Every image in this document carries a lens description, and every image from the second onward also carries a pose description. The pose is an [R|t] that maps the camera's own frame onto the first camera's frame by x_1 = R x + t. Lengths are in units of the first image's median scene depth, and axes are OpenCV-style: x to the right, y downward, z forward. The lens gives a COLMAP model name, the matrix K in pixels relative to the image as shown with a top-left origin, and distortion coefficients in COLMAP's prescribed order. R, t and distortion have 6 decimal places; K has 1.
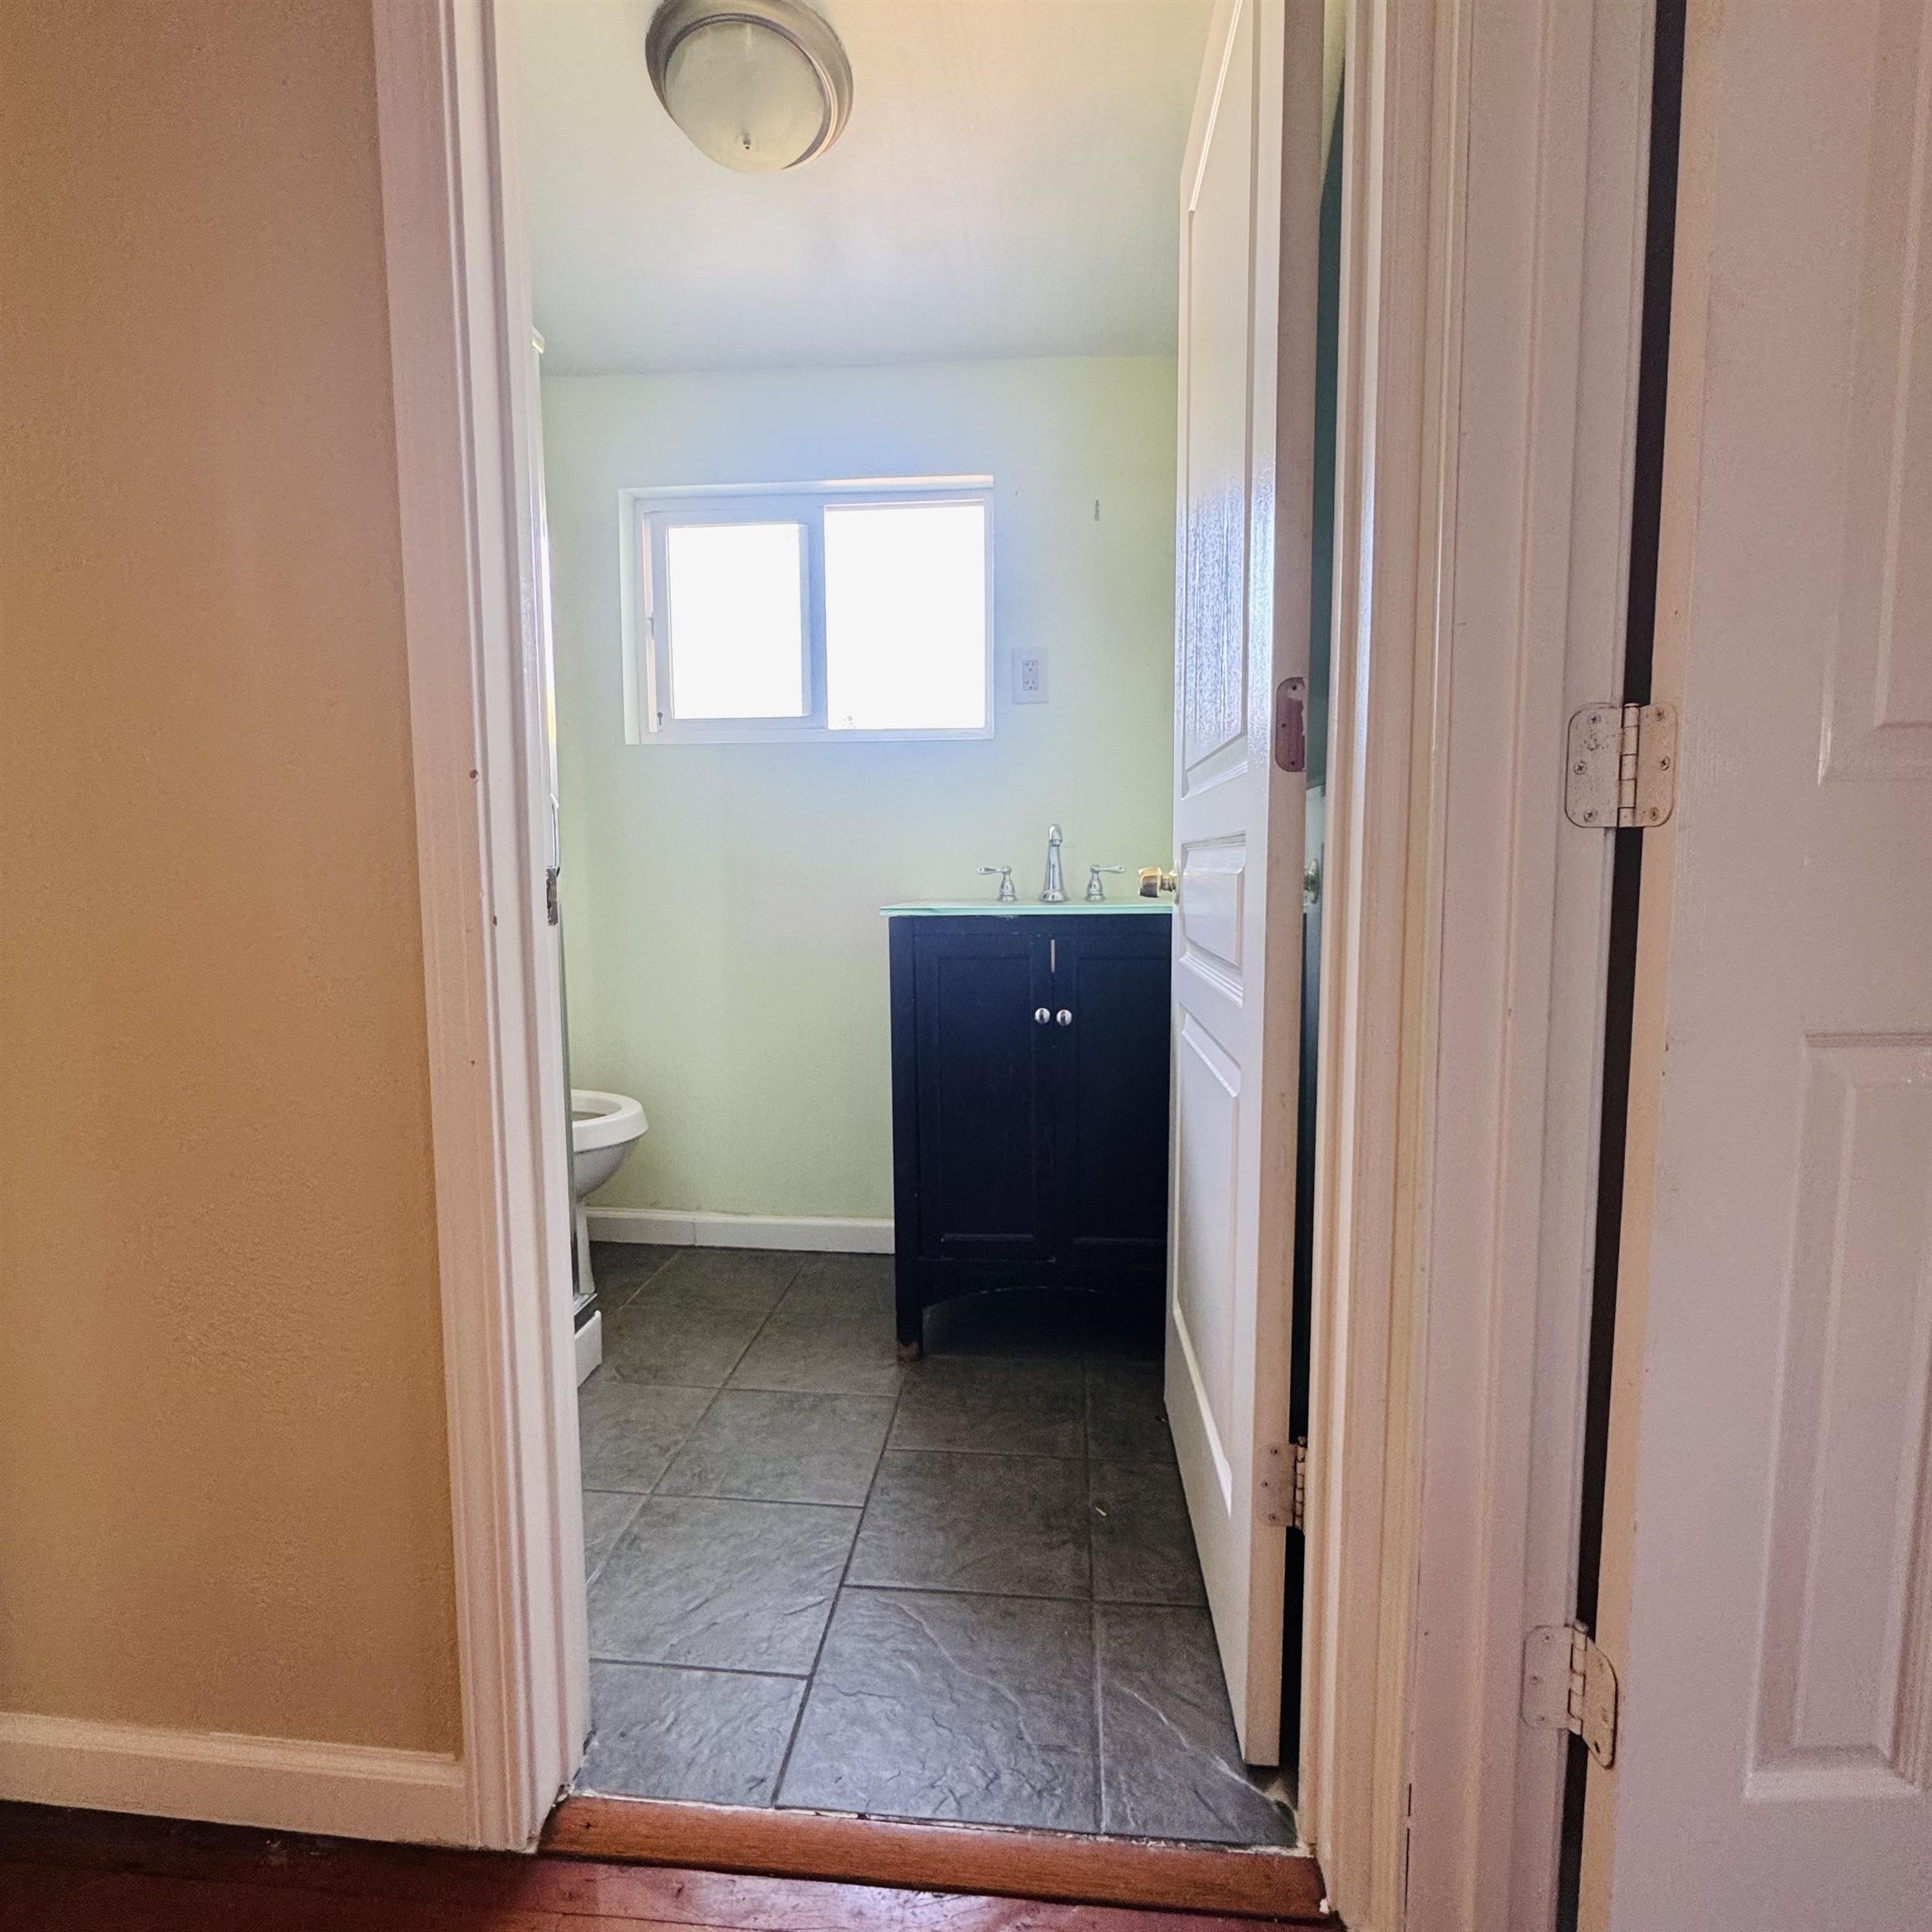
lens RADIAL K [[1031.9, 0, 967.8], [0, 1031.9, 960.3], [0, 0, 1]] dist [-0.006258, 0.000777]
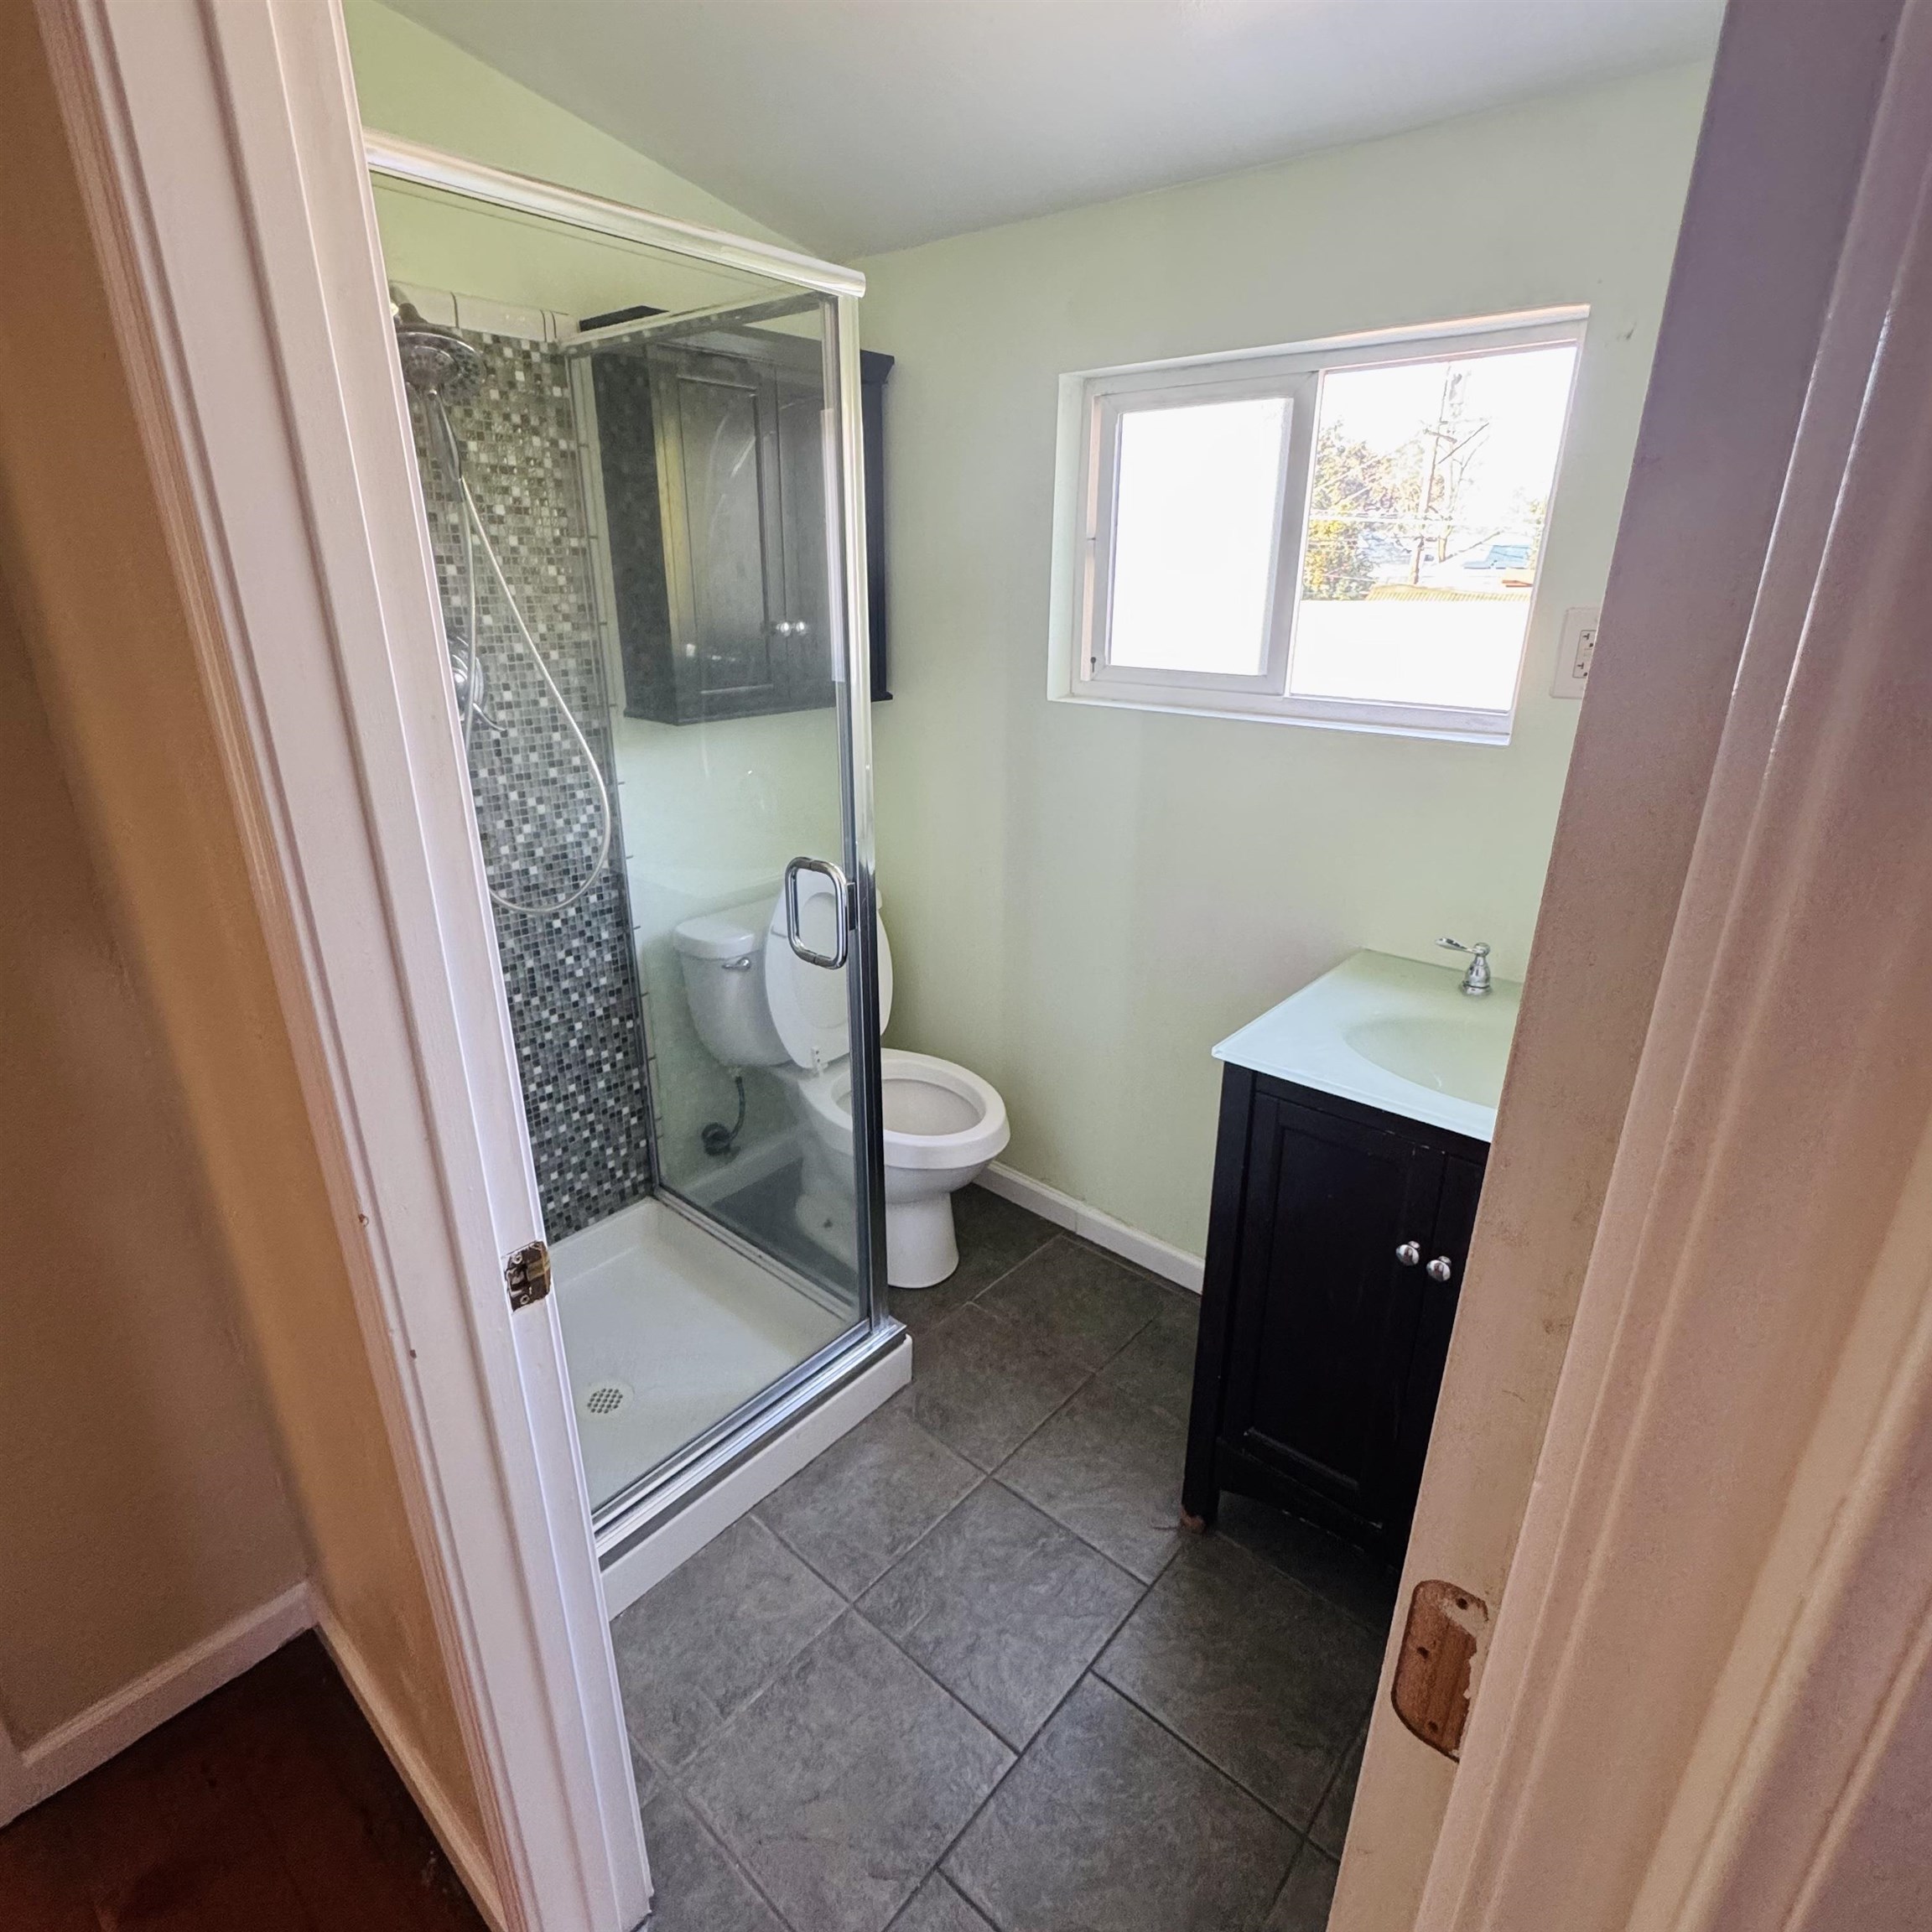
lens RADIAL K [[1031.9, 0, 968.8], [0, 1031.9, 966.8], [0, 0, 1]] dist [-0.006258, 0.000777]
pose [[0.814399, 0.211089, -0.540551, 0.127354], [-0.061284, 0.957571, 0.281606, -0.239191], [0.577060, -0.196213, 0.792781, 0.240821]]
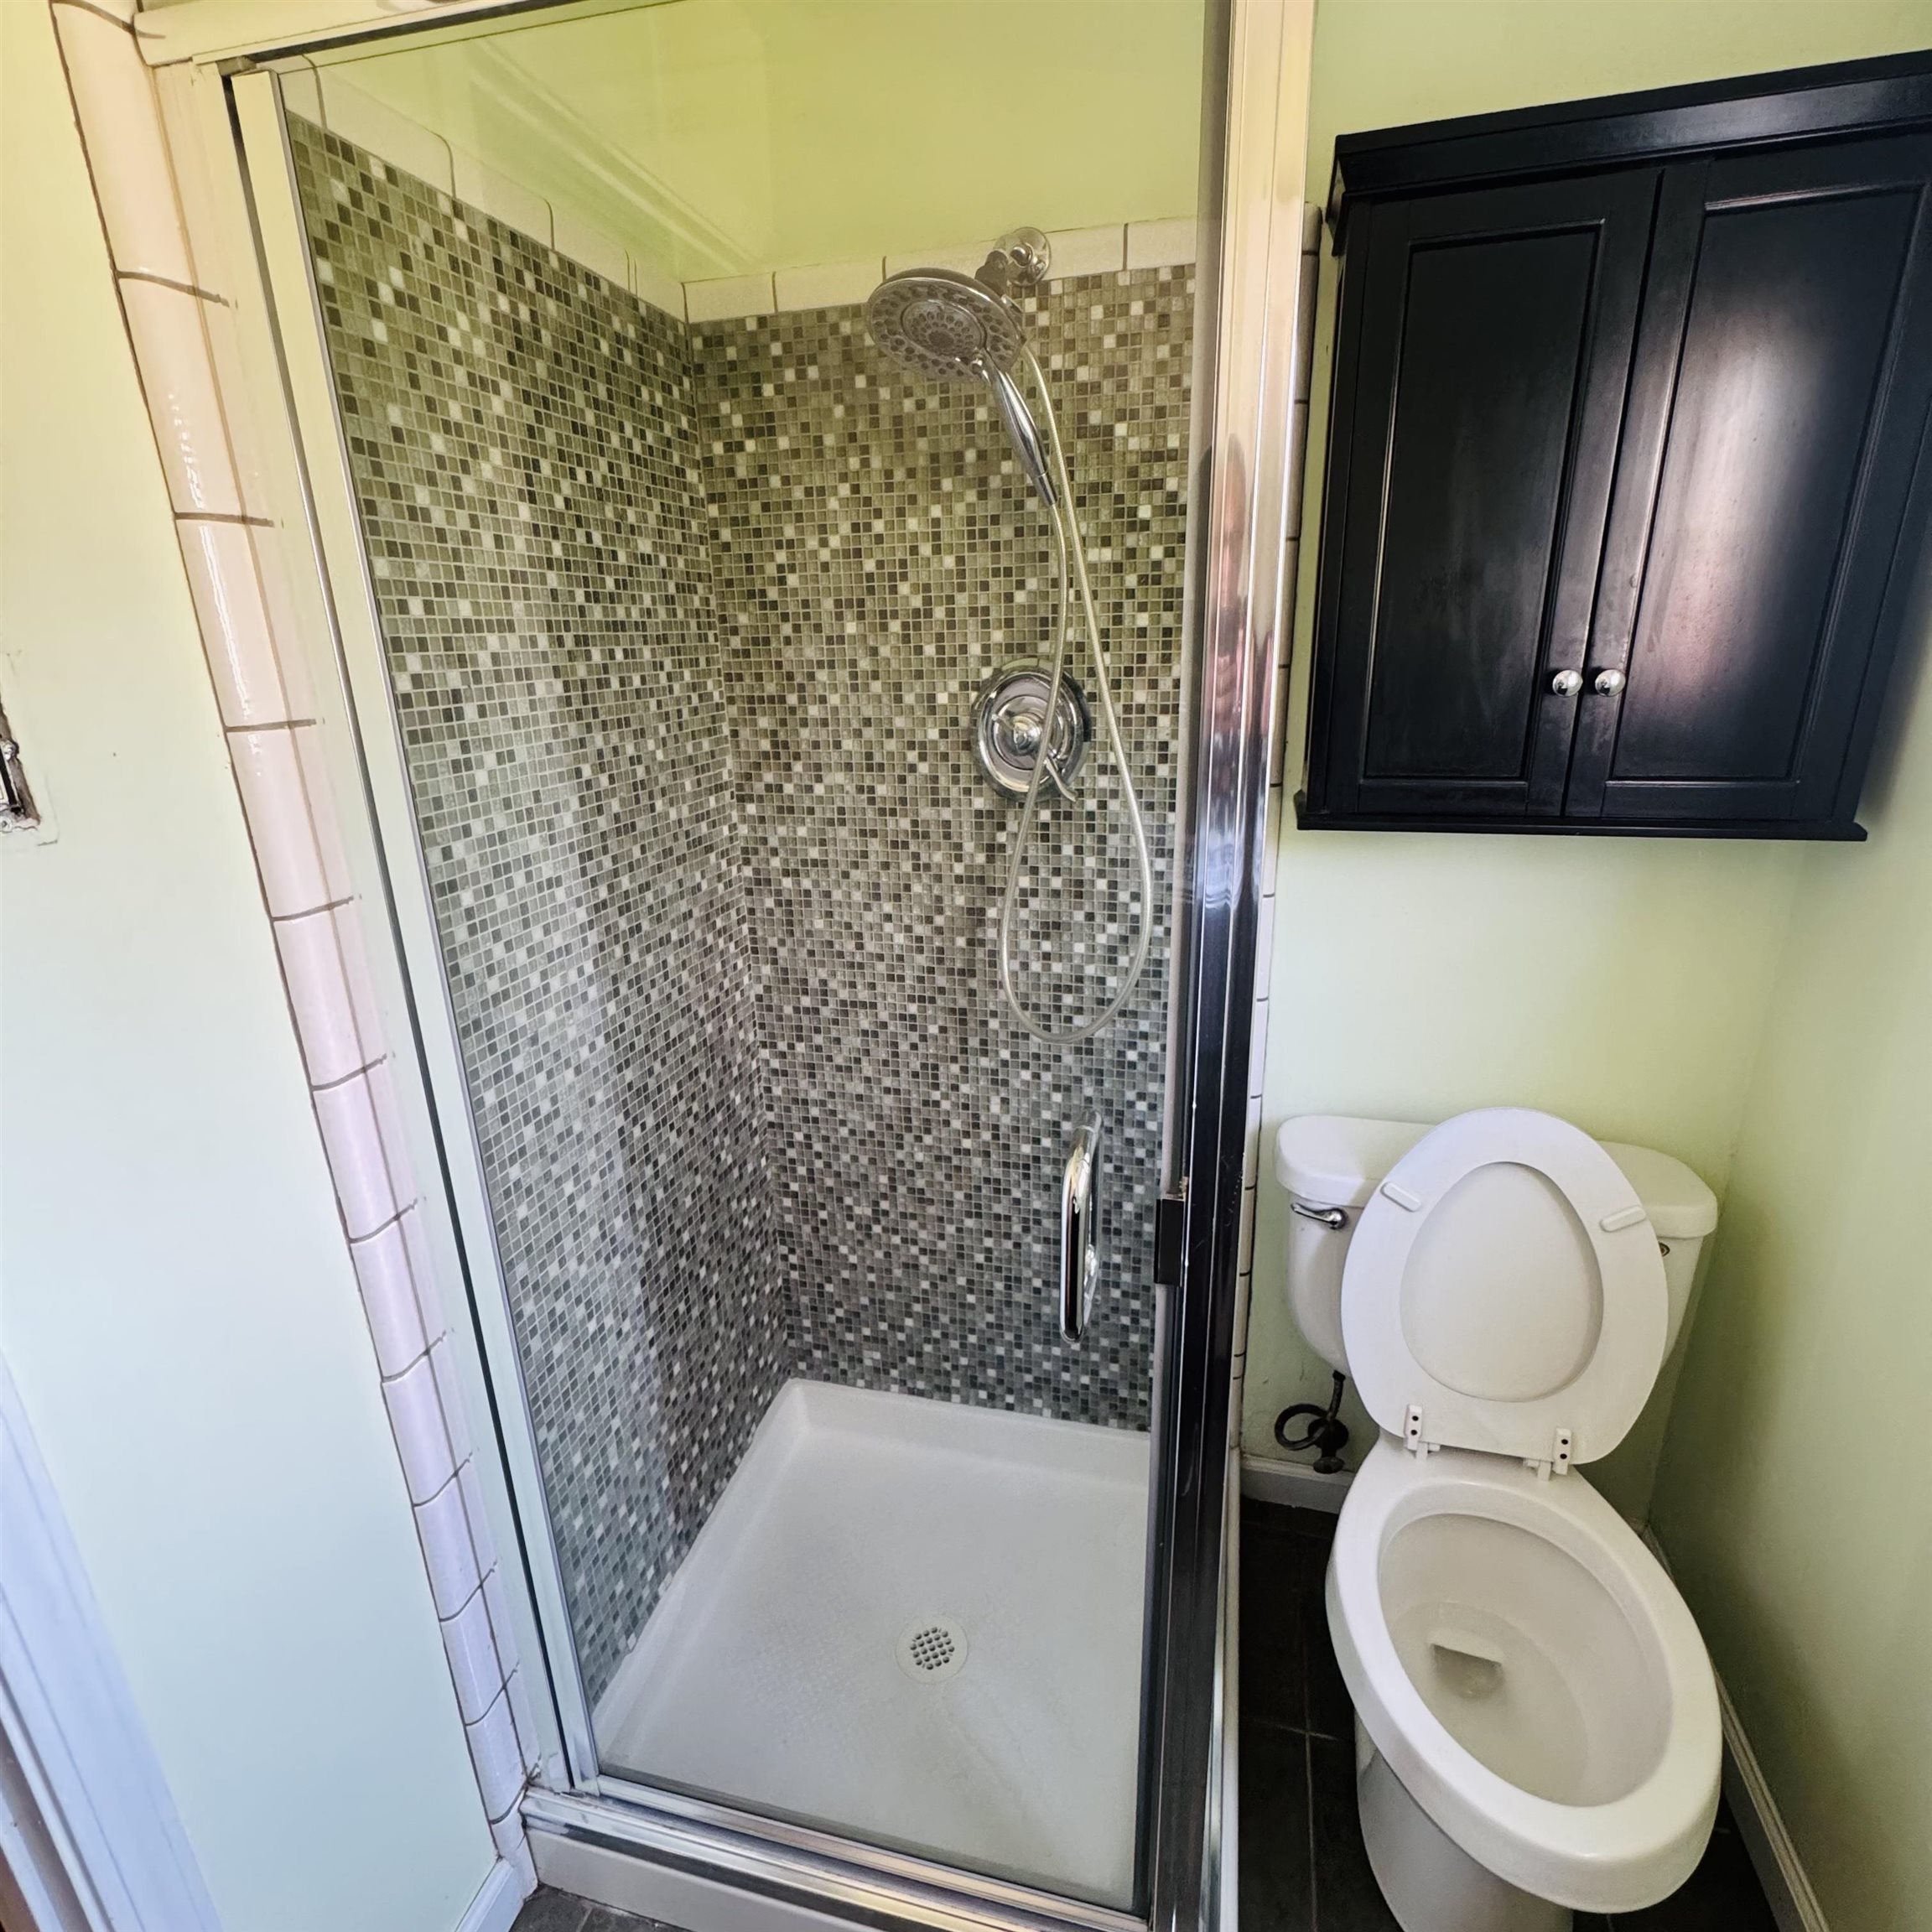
lens RADIAL K [[1031.9, 0, 969.6], [0, 1031.9, 967.8], [0, 0, 1]] dist [-0.006258, 0.000777]
pose [[-0.162799, 0.311575, -0.936172, 0.064446], [-0.072980, 0.942428, 0.326348, -0.252164], [0.983957, 0.121451, -0.130687, 0.449056]]
